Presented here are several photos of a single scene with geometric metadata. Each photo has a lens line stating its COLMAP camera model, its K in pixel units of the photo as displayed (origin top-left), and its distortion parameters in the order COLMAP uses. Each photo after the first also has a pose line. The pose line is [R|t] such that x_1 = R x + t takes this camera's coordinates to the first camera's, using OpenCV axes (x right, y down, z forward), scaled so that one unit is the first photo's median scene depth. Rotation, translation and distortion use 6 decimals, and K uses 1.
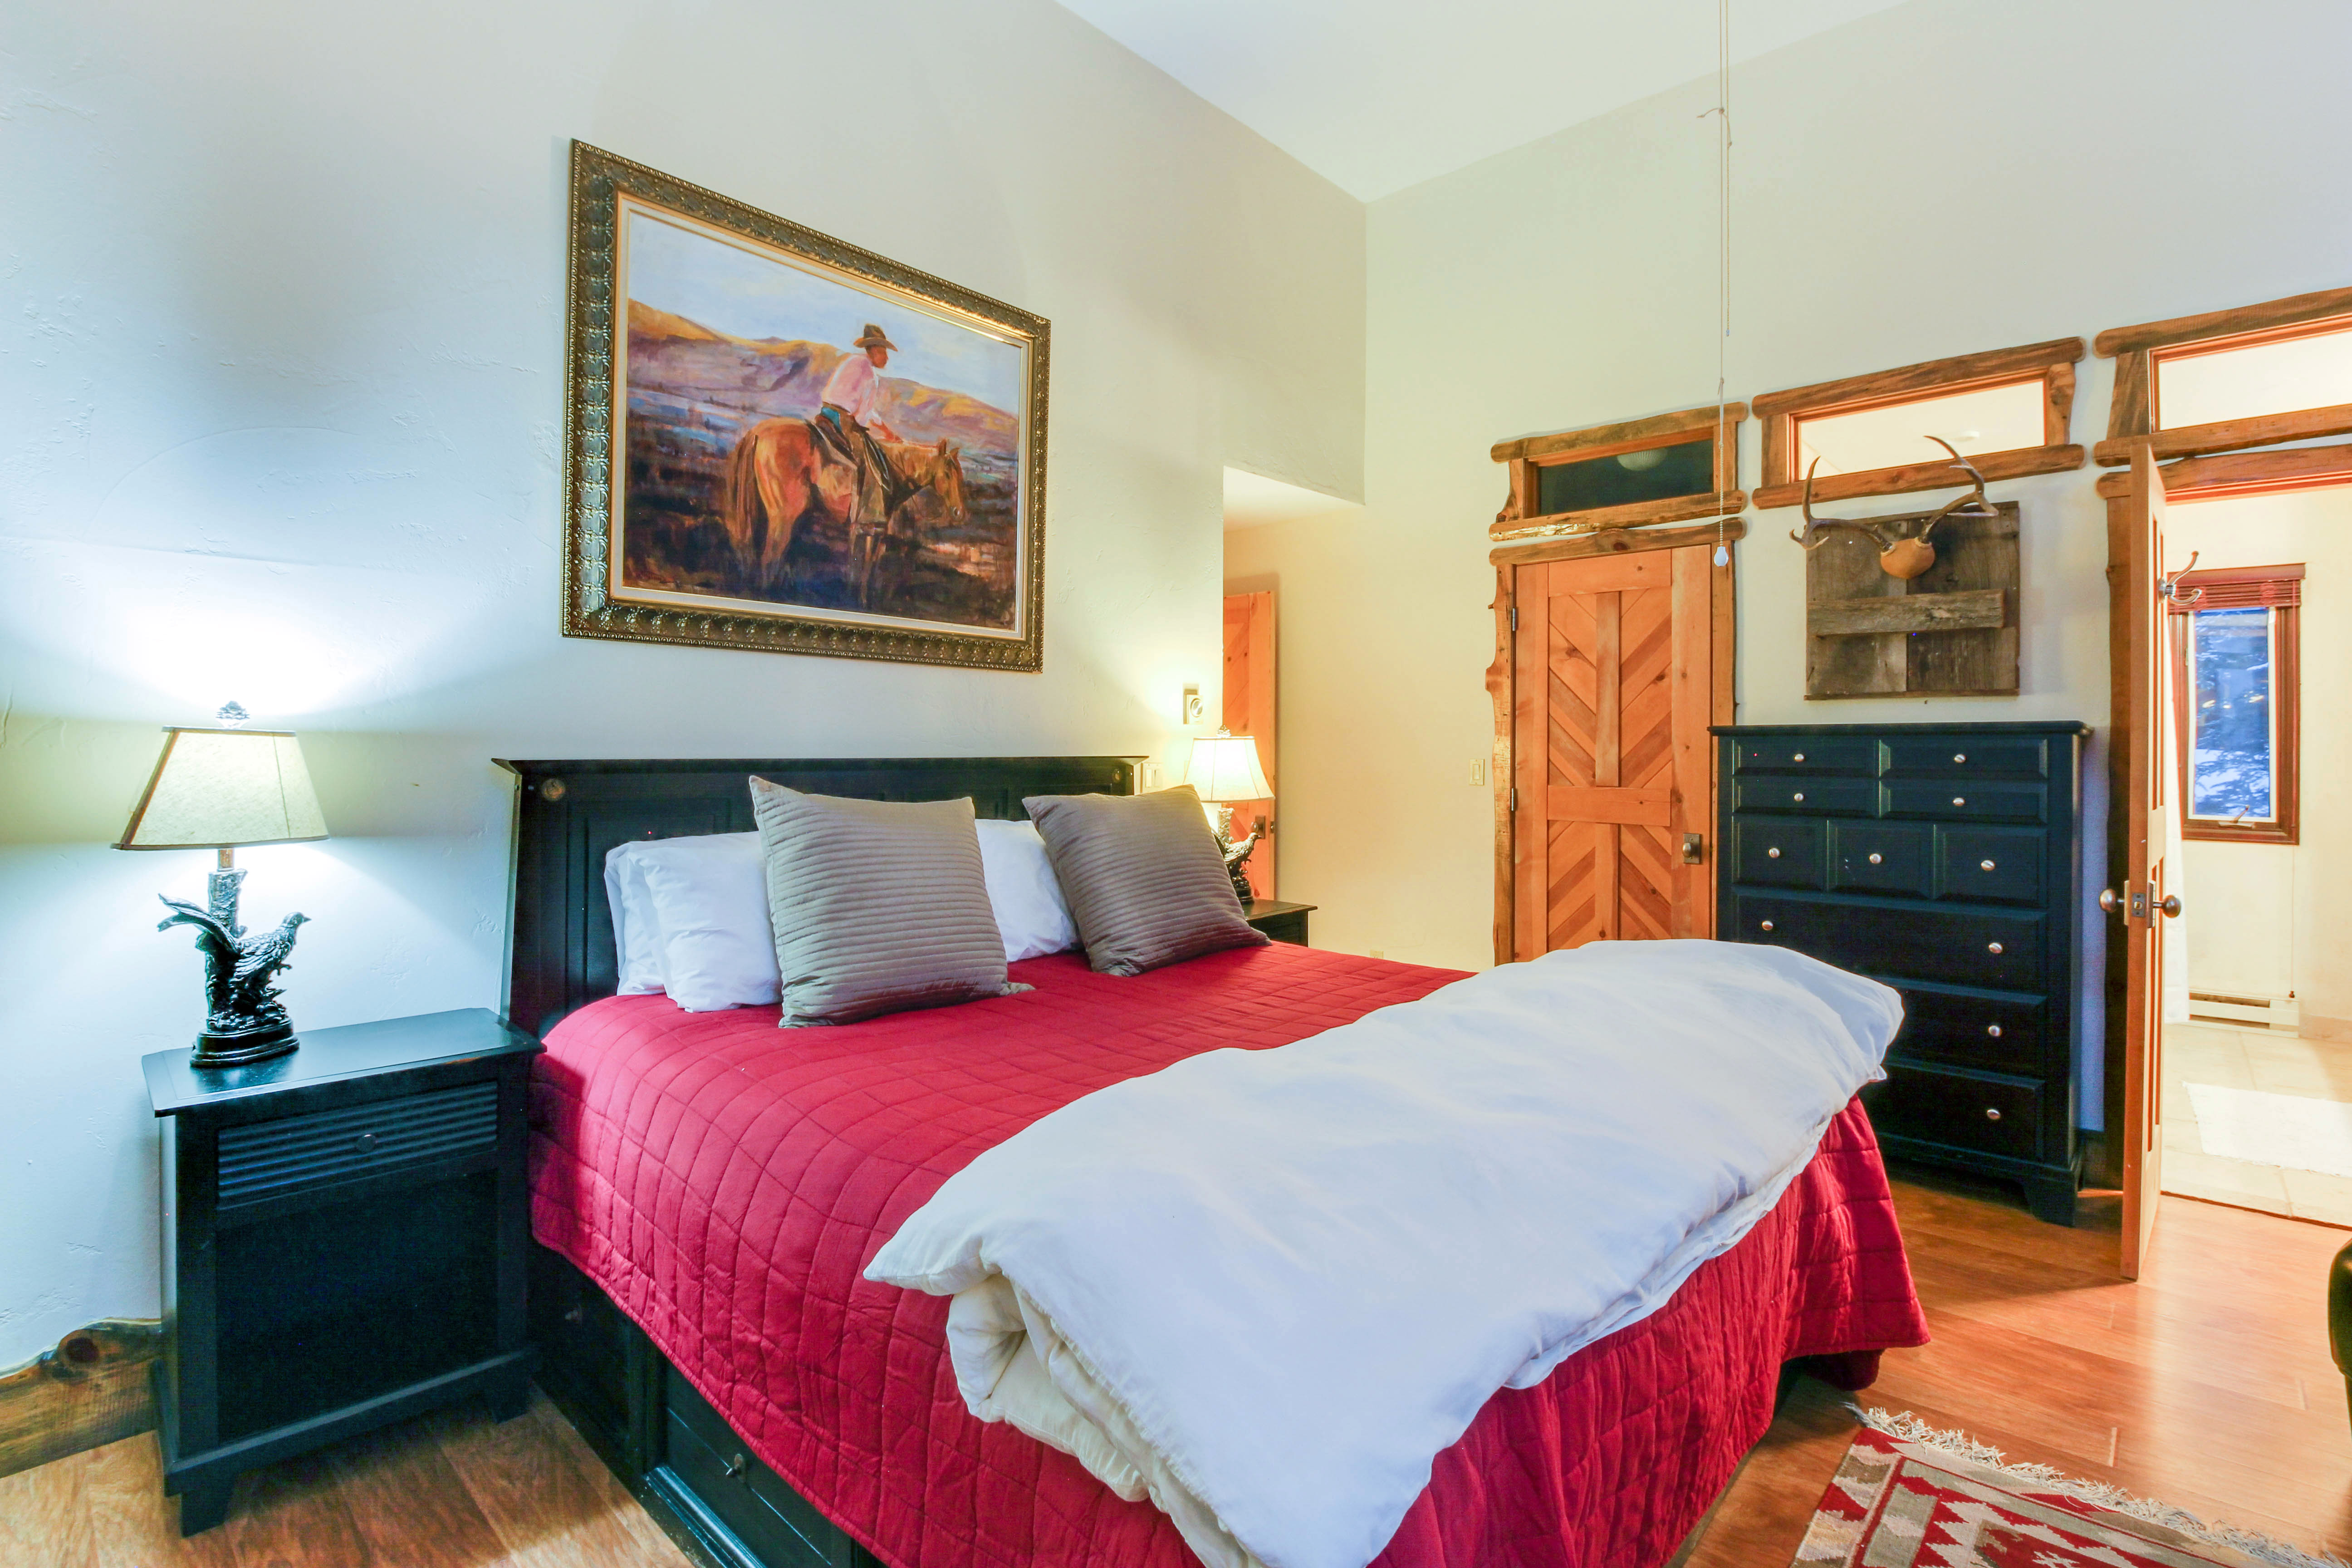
lens RADIAL K [[1128.8, 0, 1172.5], [0, 1128.8, 749.4], [0, 0, 1]] dist [0.004842, -0.013759]
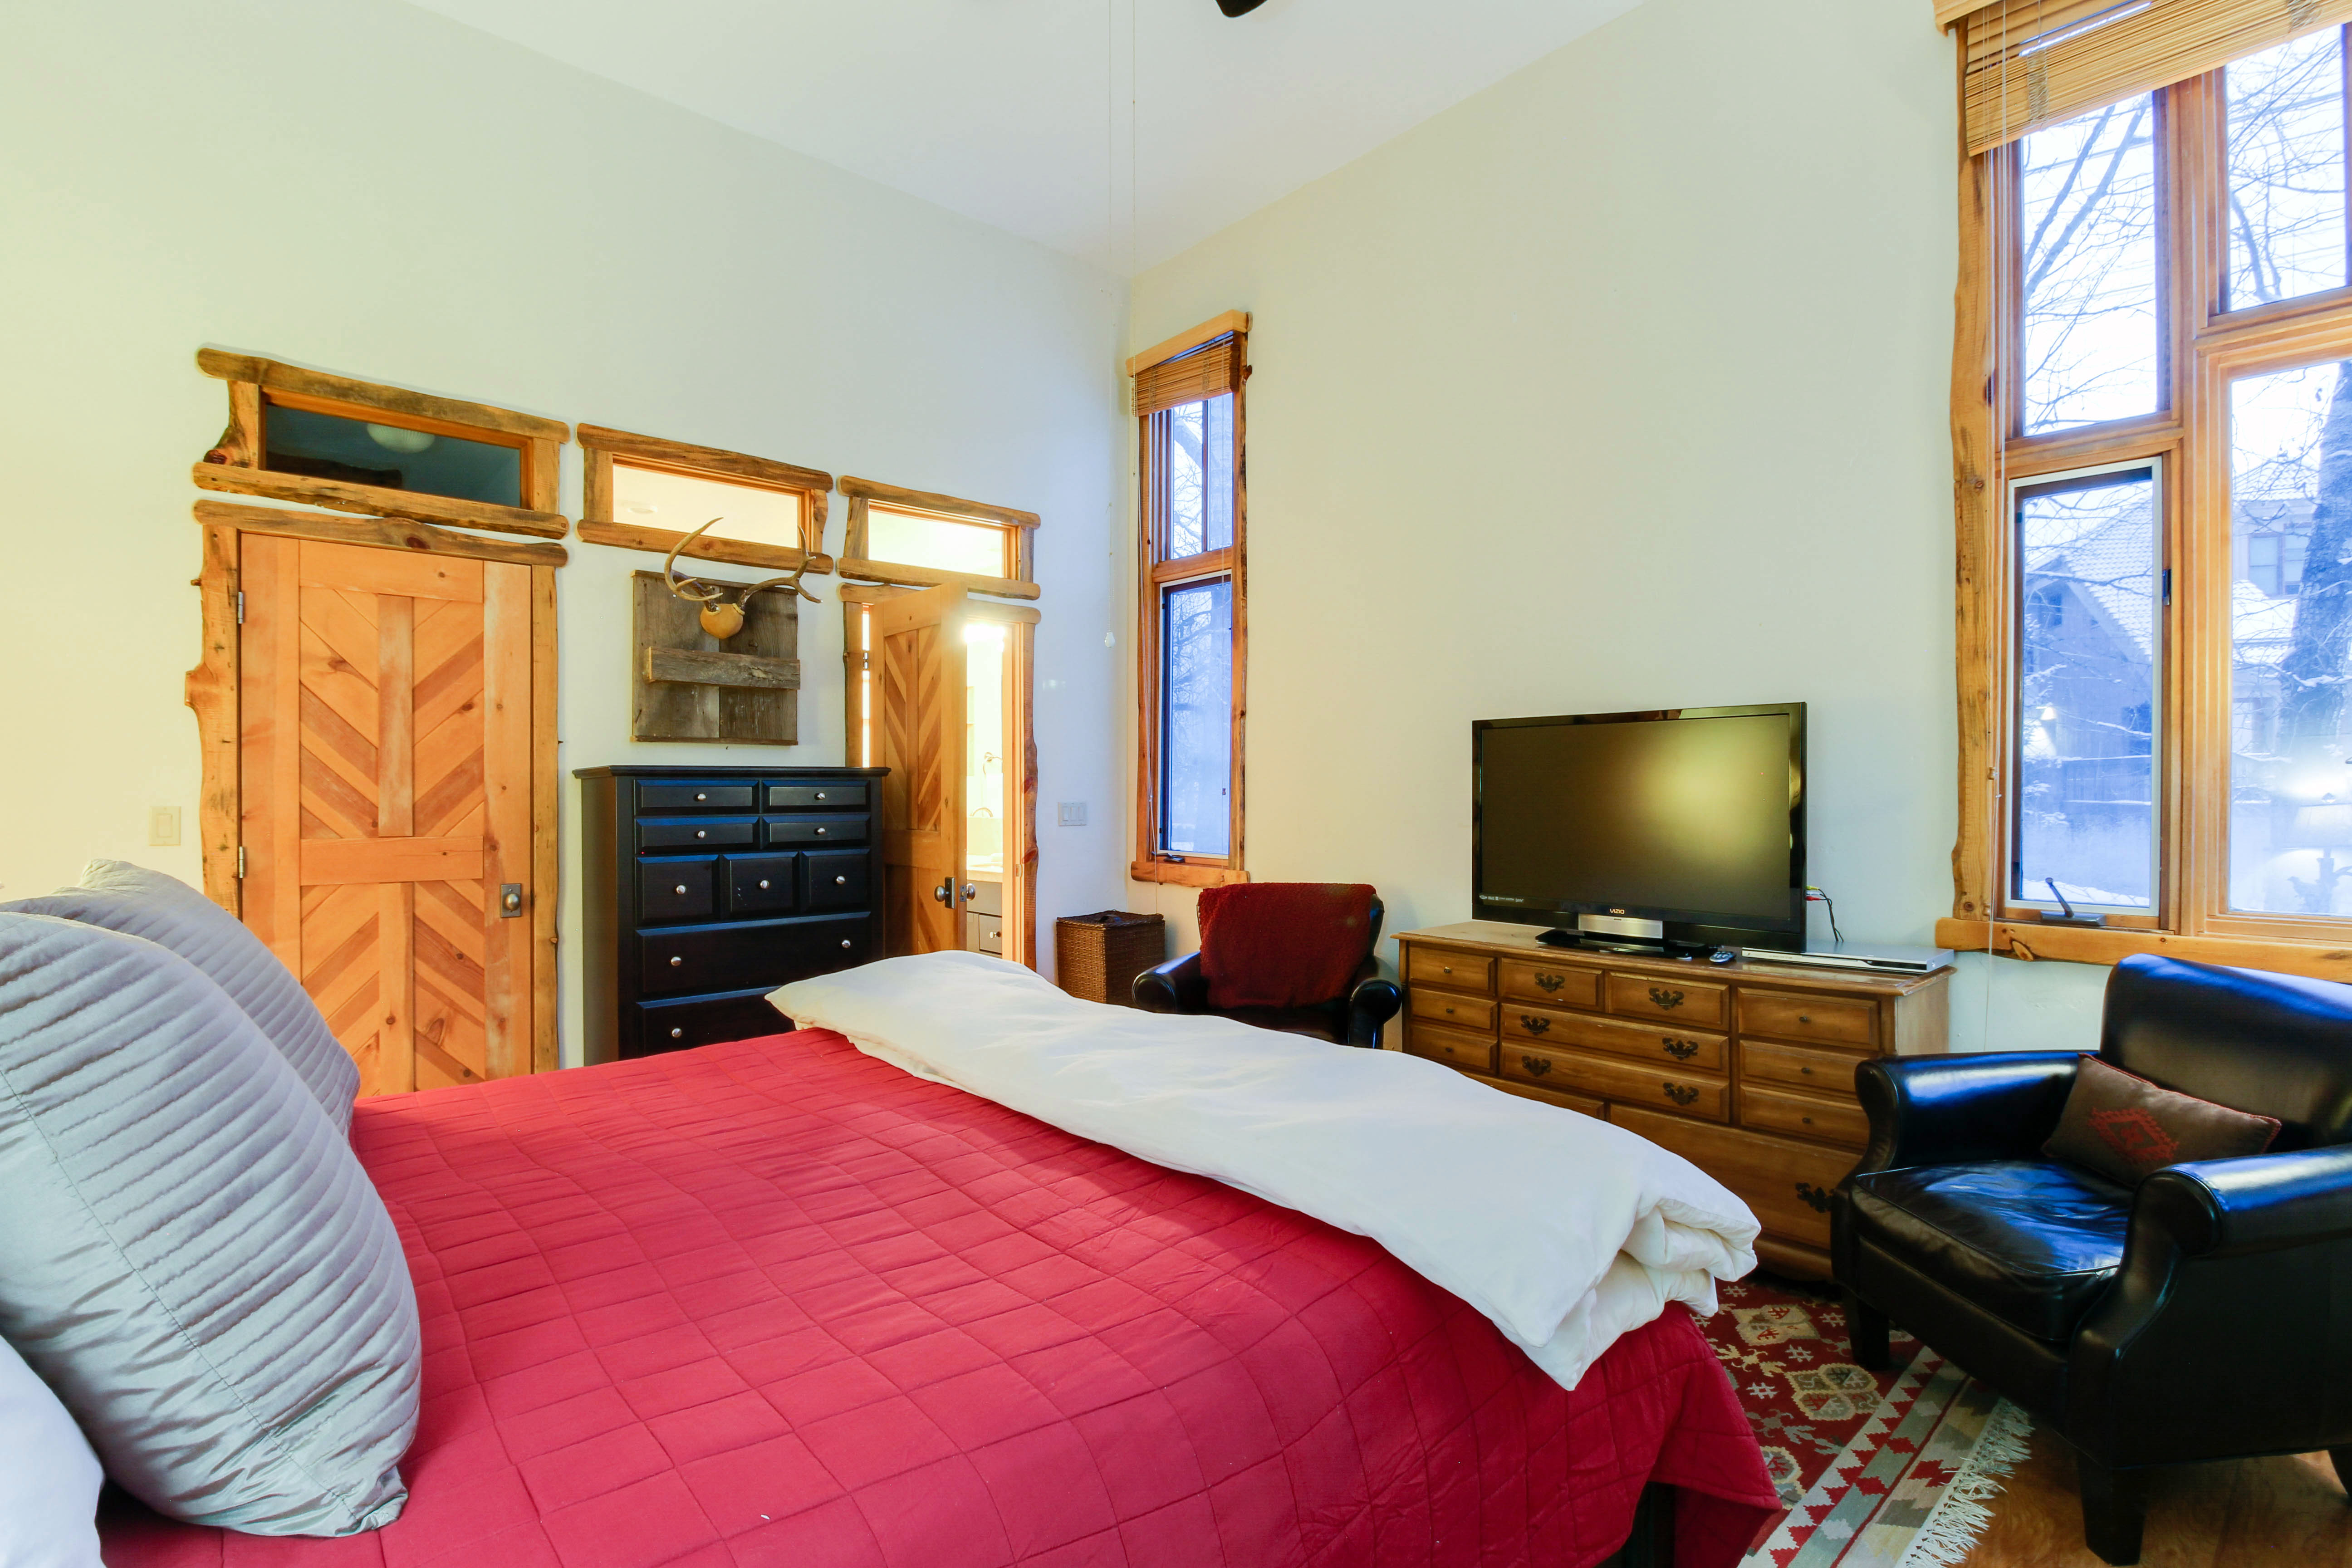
lens RADIAL K [[1157.0, 0, 1176.0], [0, 1157.0, 784.0], [0, 0, 1]] dist [0.001349, -0.000332]
pose [[0.093041, 0.001585, 0.995661, -0.403598], [0.001688, 0.999997, -0.001750, -0.002390], [-0.995661, 0.001844, 0.093038, 0.386612]]
